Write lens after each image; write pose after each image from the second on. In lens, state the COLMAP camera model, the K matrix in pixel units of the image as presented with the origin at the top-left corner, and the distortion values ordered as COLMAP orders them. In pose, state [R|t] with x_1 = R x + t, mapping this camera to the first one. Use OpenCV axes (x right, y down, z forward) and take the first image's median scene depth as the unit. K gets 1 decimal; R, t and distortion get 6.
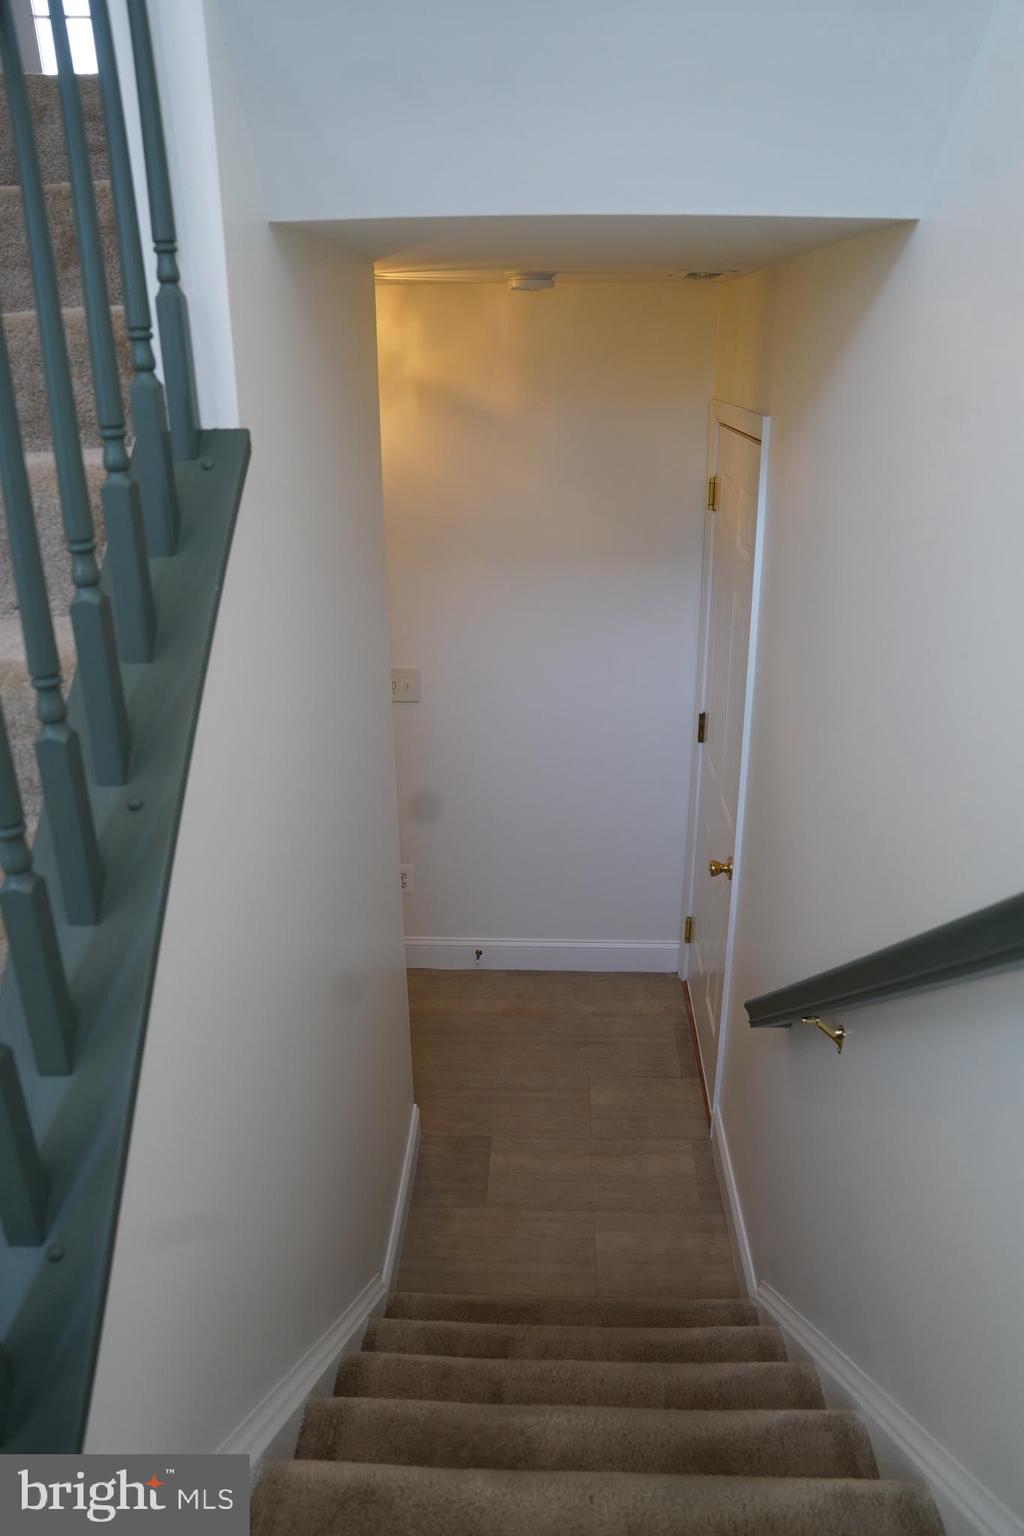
lens RADIAL K [[1095.1, 0, 512.0], [0, 1095.1, 768.0], [0, 0, 1]] dist [-0.189316, 0.159698]
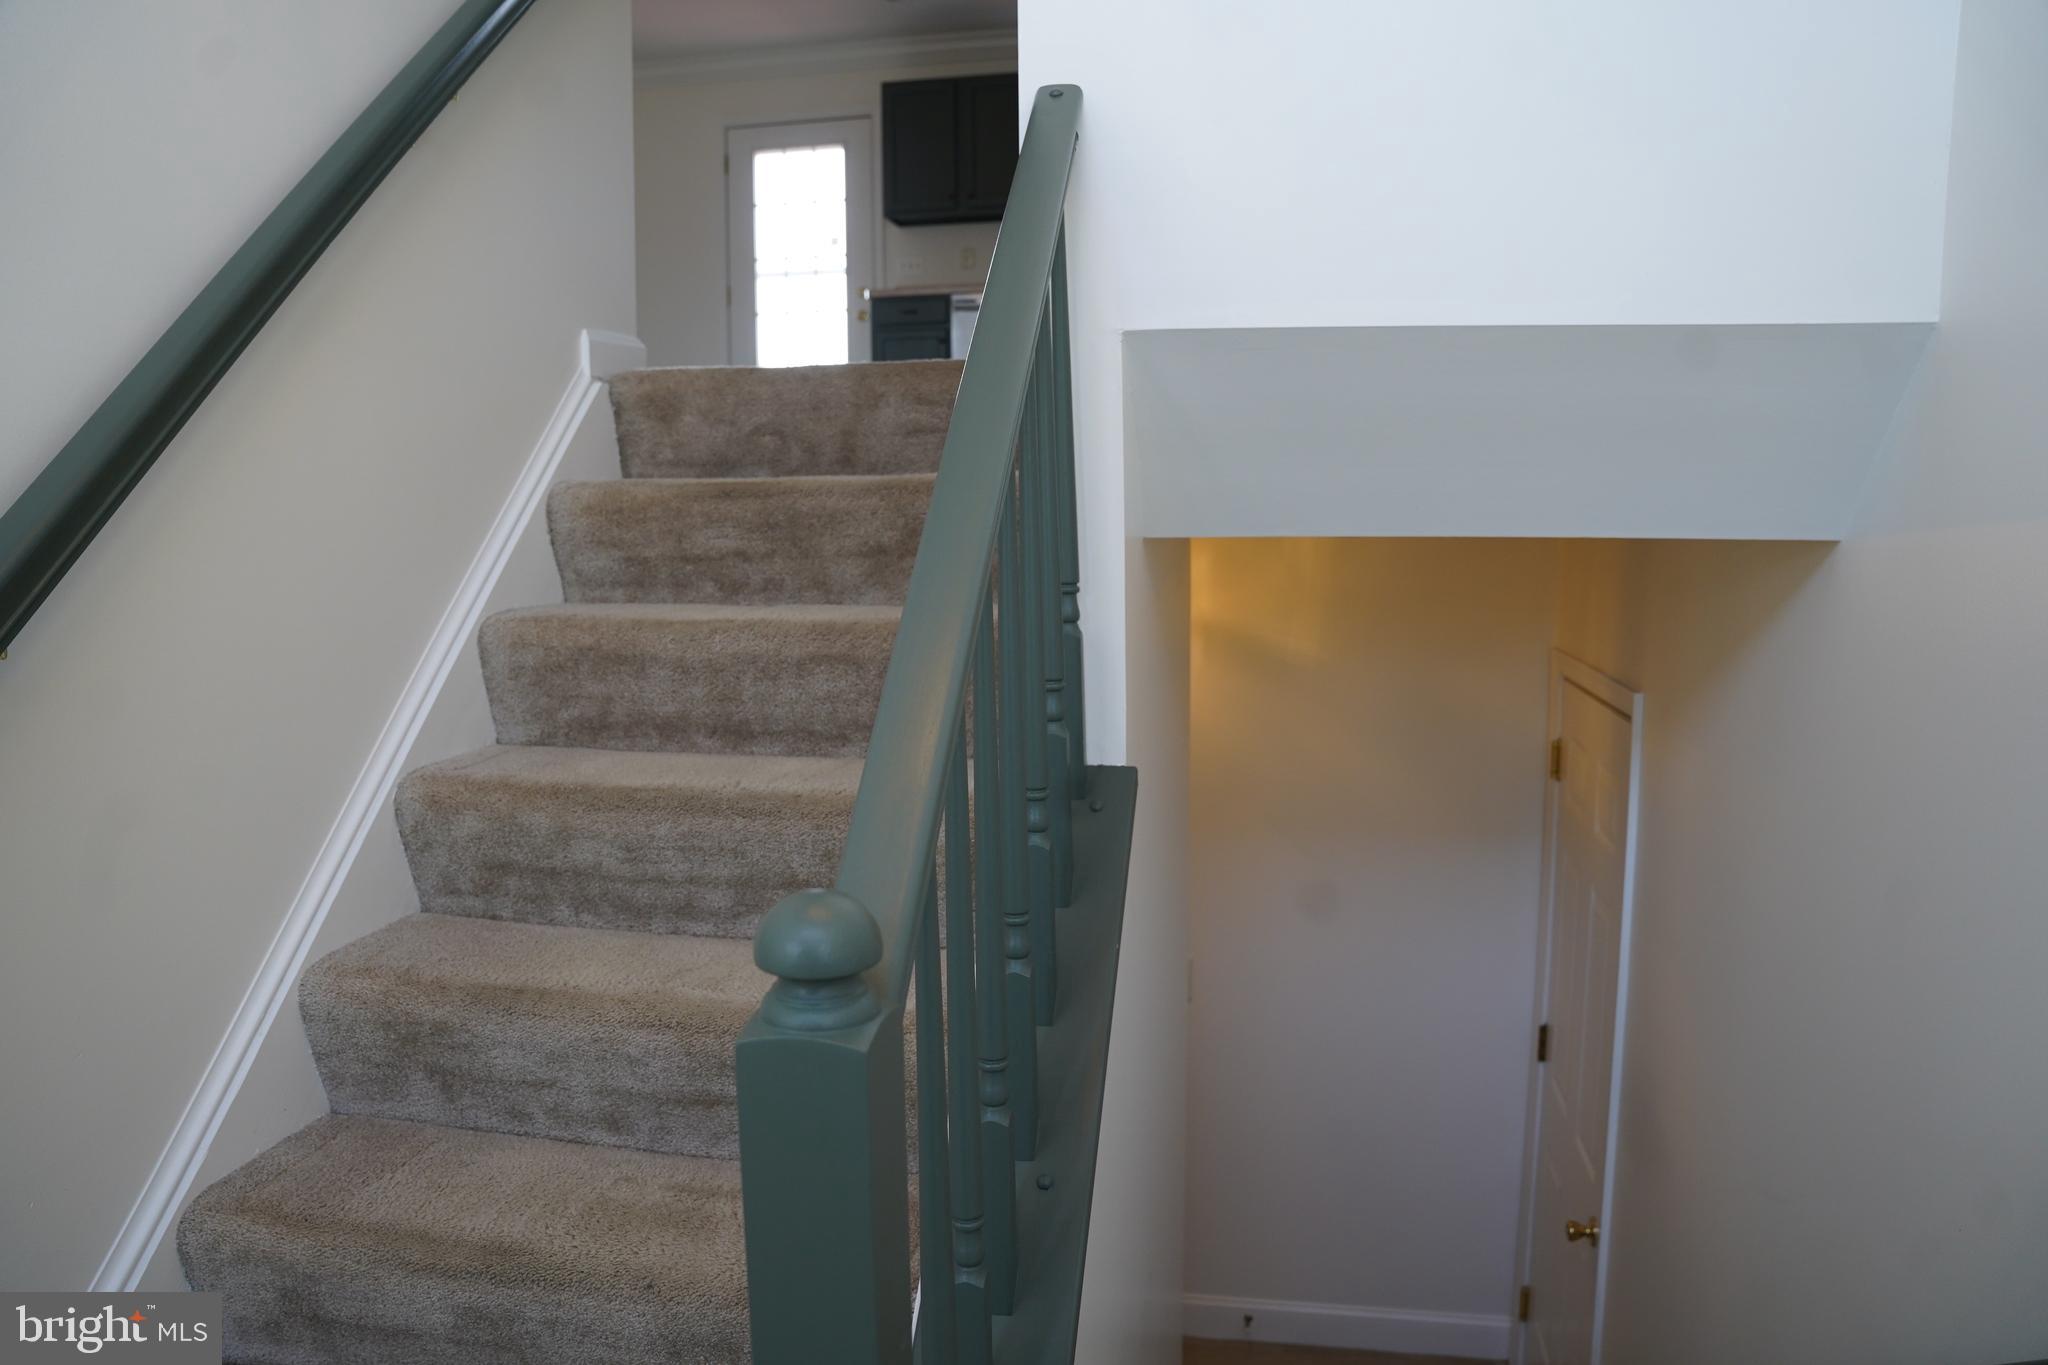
lens RADIAL K [[1408.4, 0, 1024.0], [0, 1408.4, 682.5], [0, 0, 1]] dist [-0.179120, 0.127976]
pose [[0.988565, 0.013772, -0.150167, -0.069604], [-0.050939, 0.967783, -0.246580, -0.033749], [0.141933, 0.251410, 0.957417, -0.102171]]
